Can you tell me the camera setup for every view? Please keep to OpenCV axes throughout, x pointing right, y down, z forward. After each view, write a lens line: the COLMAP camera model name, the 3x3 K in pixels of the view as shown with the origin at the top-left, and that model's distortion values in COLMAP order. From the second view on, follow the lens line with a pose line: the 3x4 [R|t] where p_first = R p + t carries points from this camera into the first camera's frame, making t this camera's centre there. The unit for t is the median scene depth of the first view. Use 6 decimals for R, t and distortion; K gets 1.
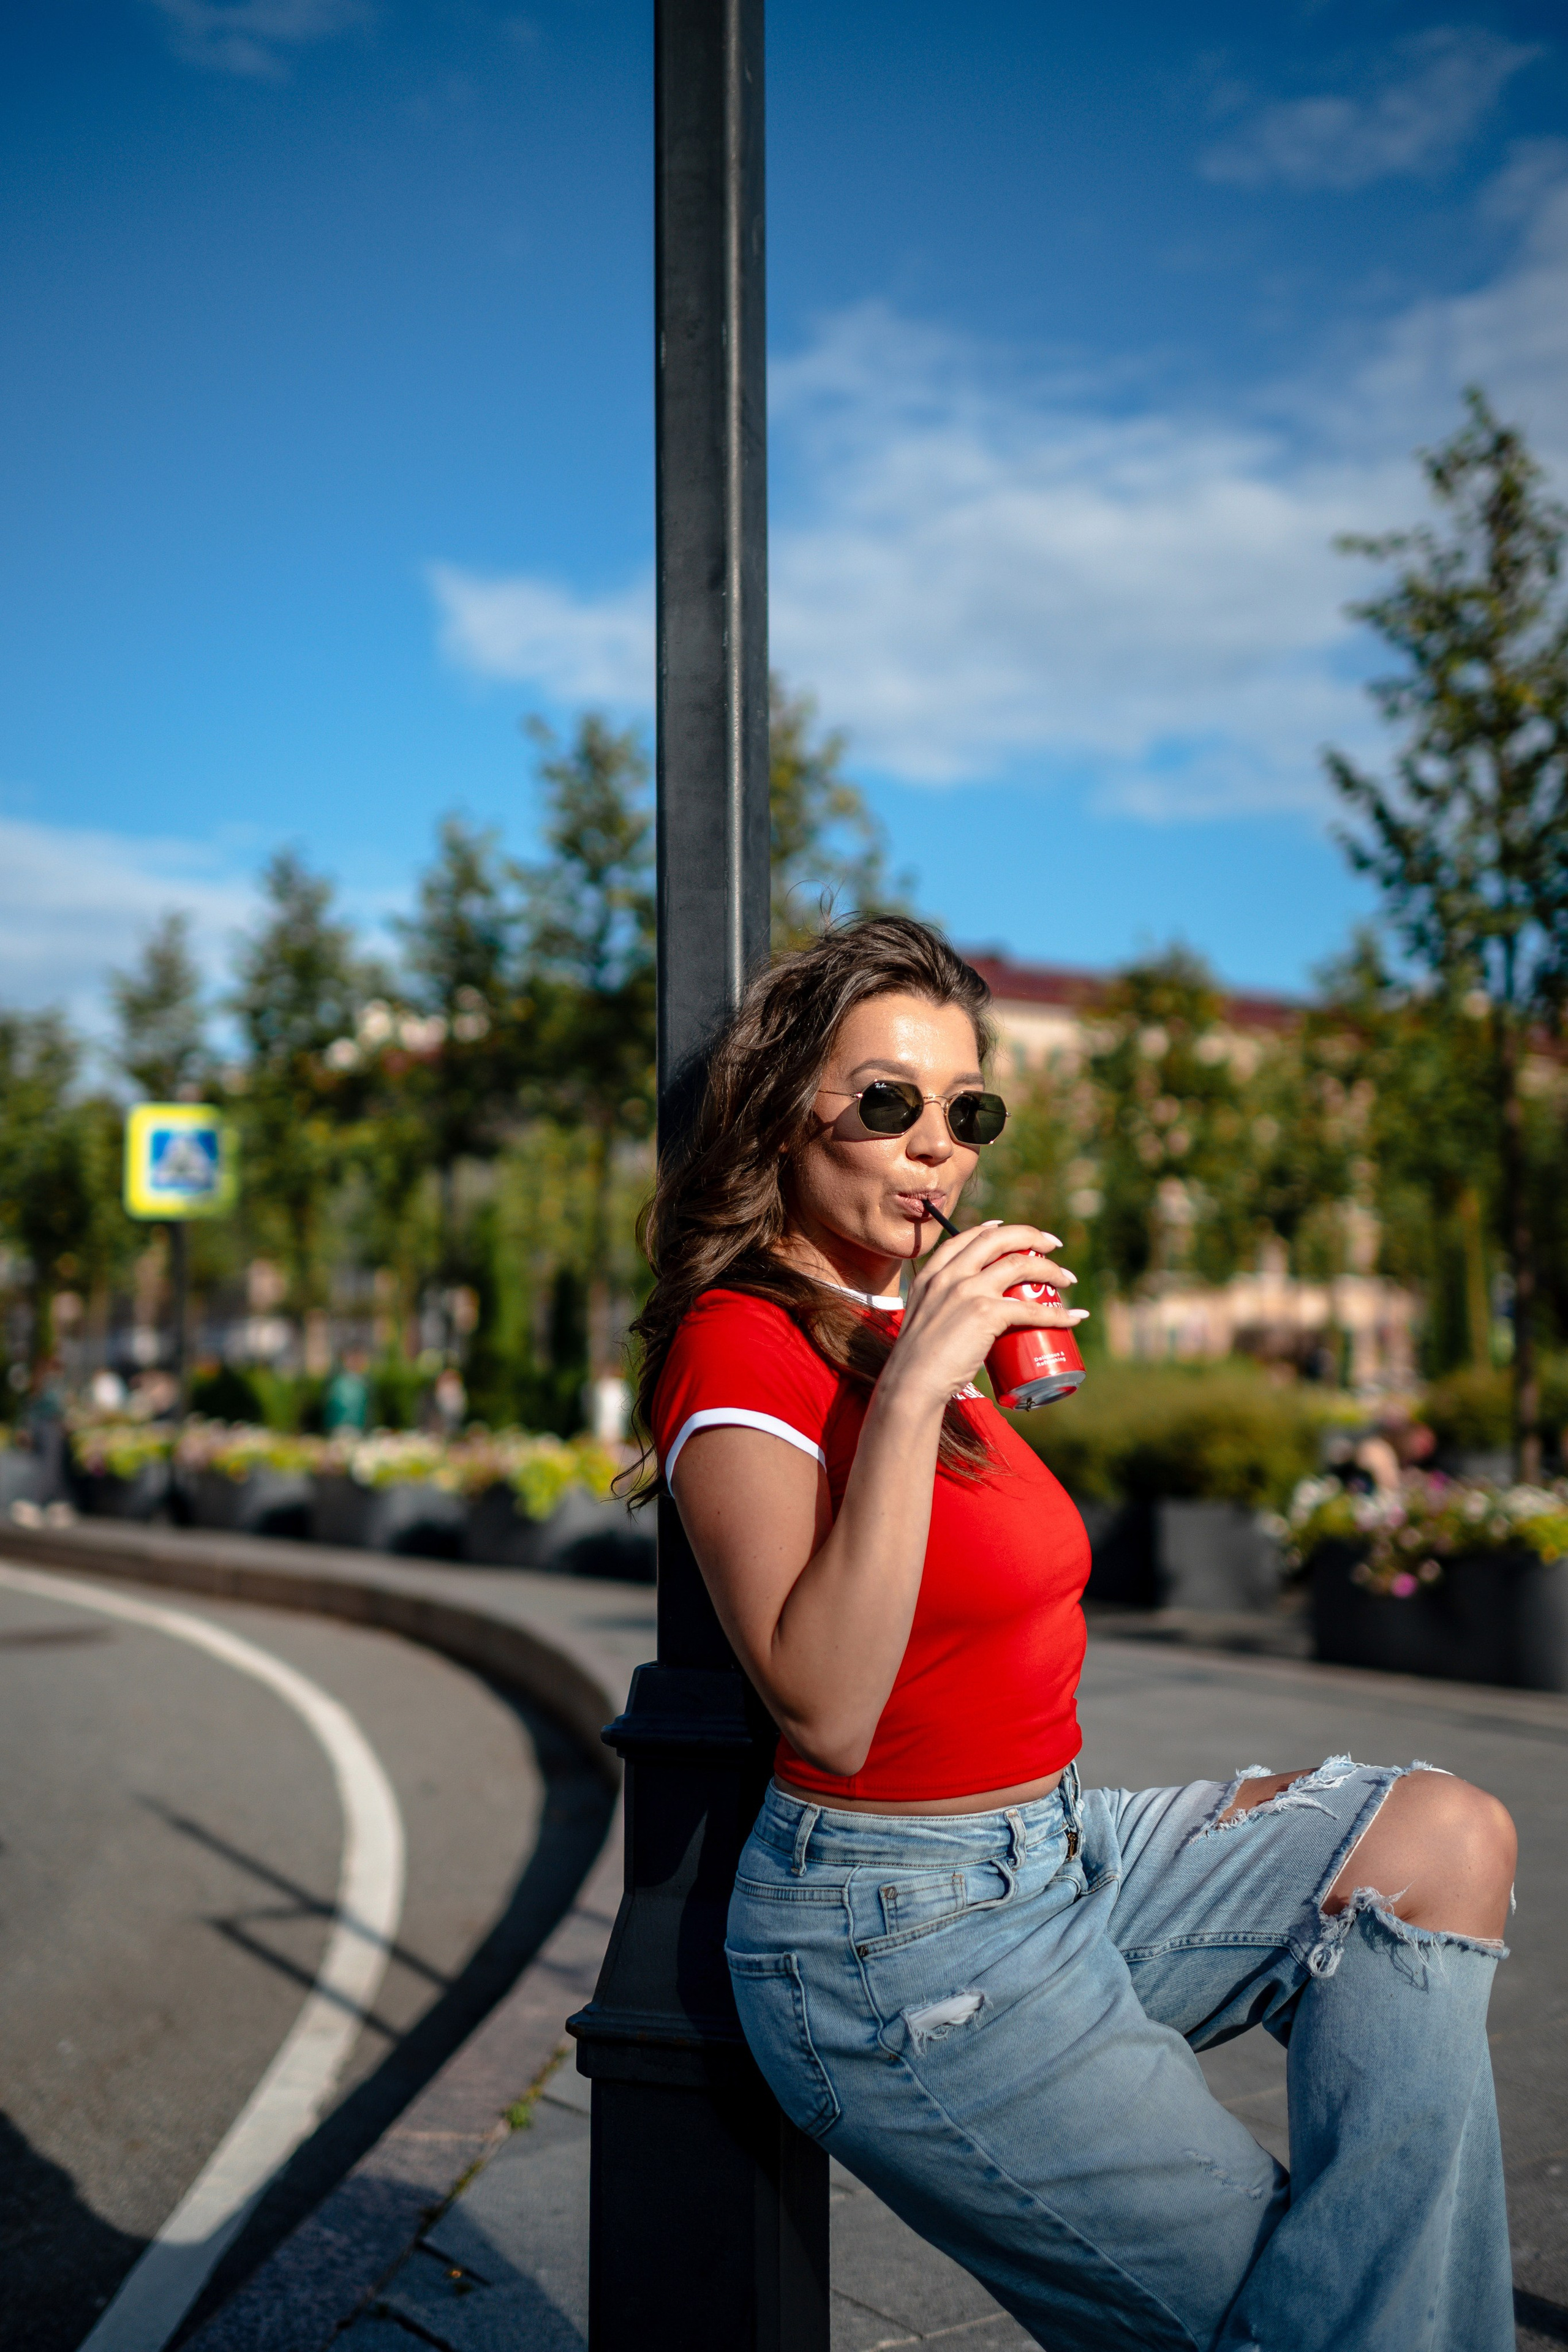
lens RADIAL K [[2430.8, 0, 784.0], [0, 2430.8, 1176.0], [0, 0, 1]] dist [0.016157, 0.009691]
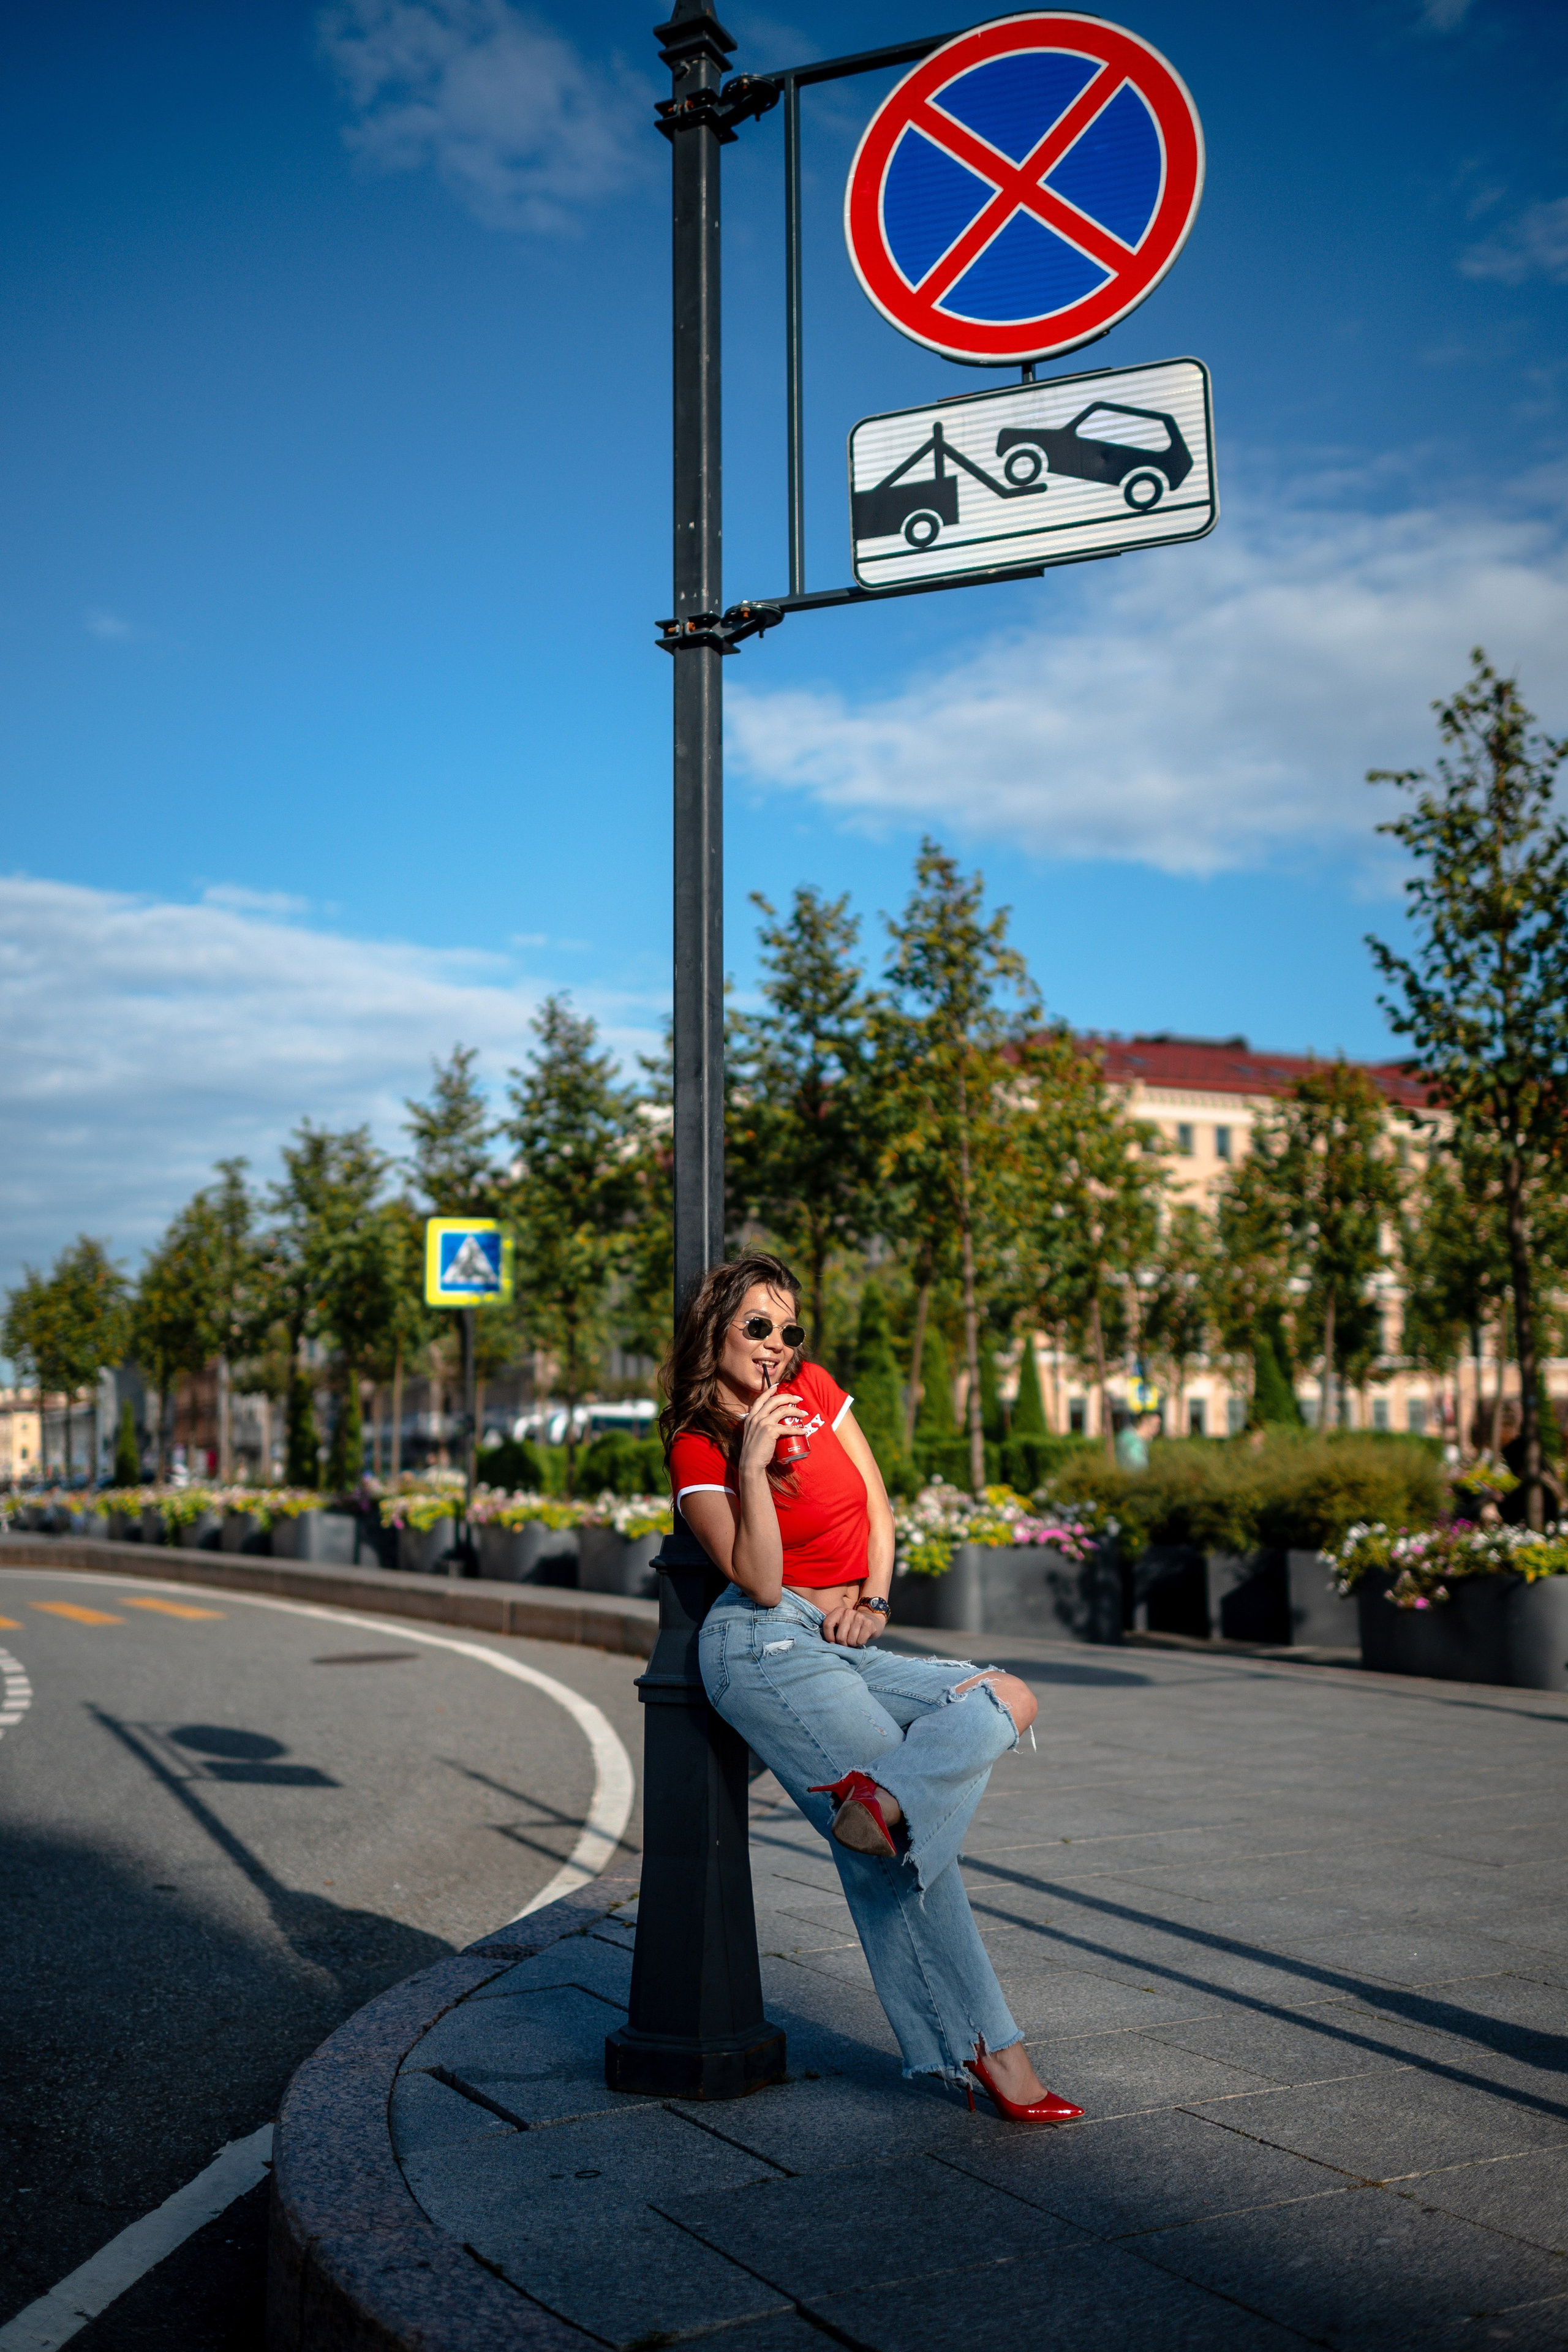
lens RADIAL K [[2362.4, 0, 784.0], [0, 2362.4, 1176.0], [0, 0, 1]] dist [0.010505, -0.002445]
pose [[0.993928, -0.012948, -0.109272, 0.040144], [0.009068, 0.999313, -0.035927, -0.007940], [0.109662, 0.034718, 0.993362, -0.165426]]
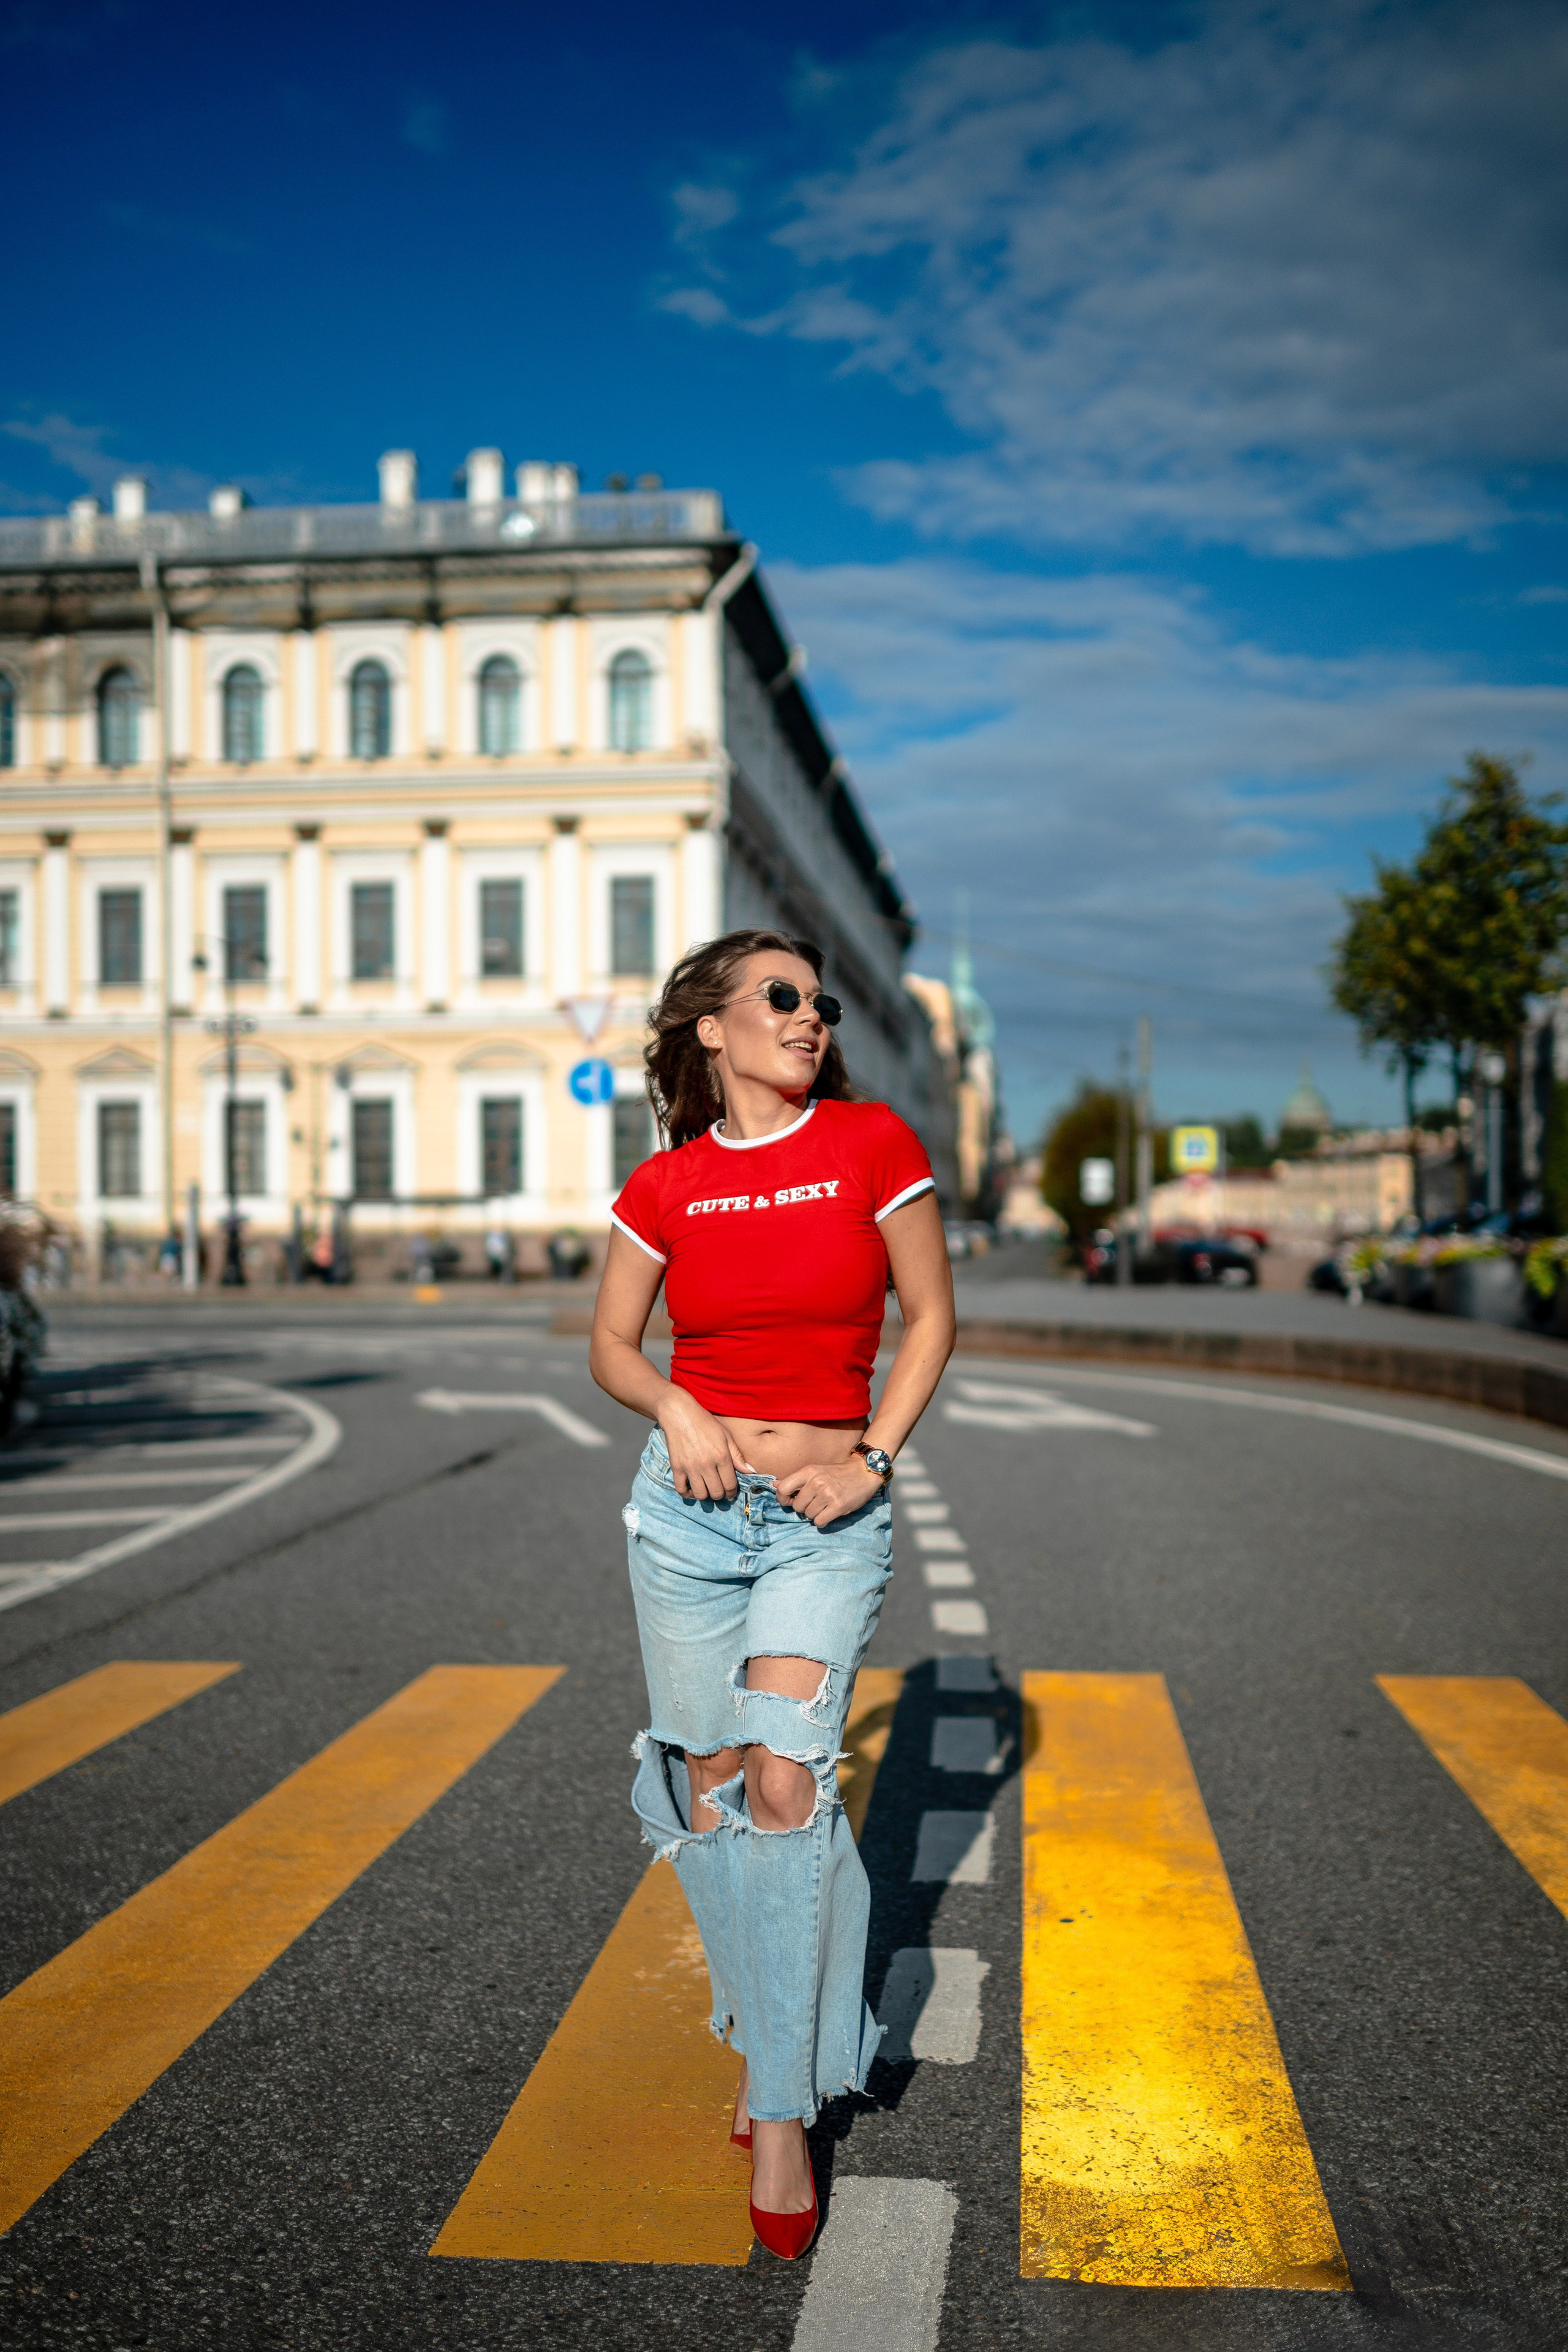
lens RADIAL K [[2362.4, 0, 784.0], [0, 2362.4, 1176.0], [0, 0, 1]] dist [0.010505, -0.002445]
pose [[0.782895, -0.004119, -0.622141, -0.540232], [0.046892, 0.997524, 0.052404, 0.125981], [0.620385, -0.070200, 0.781150, 1.150616]]
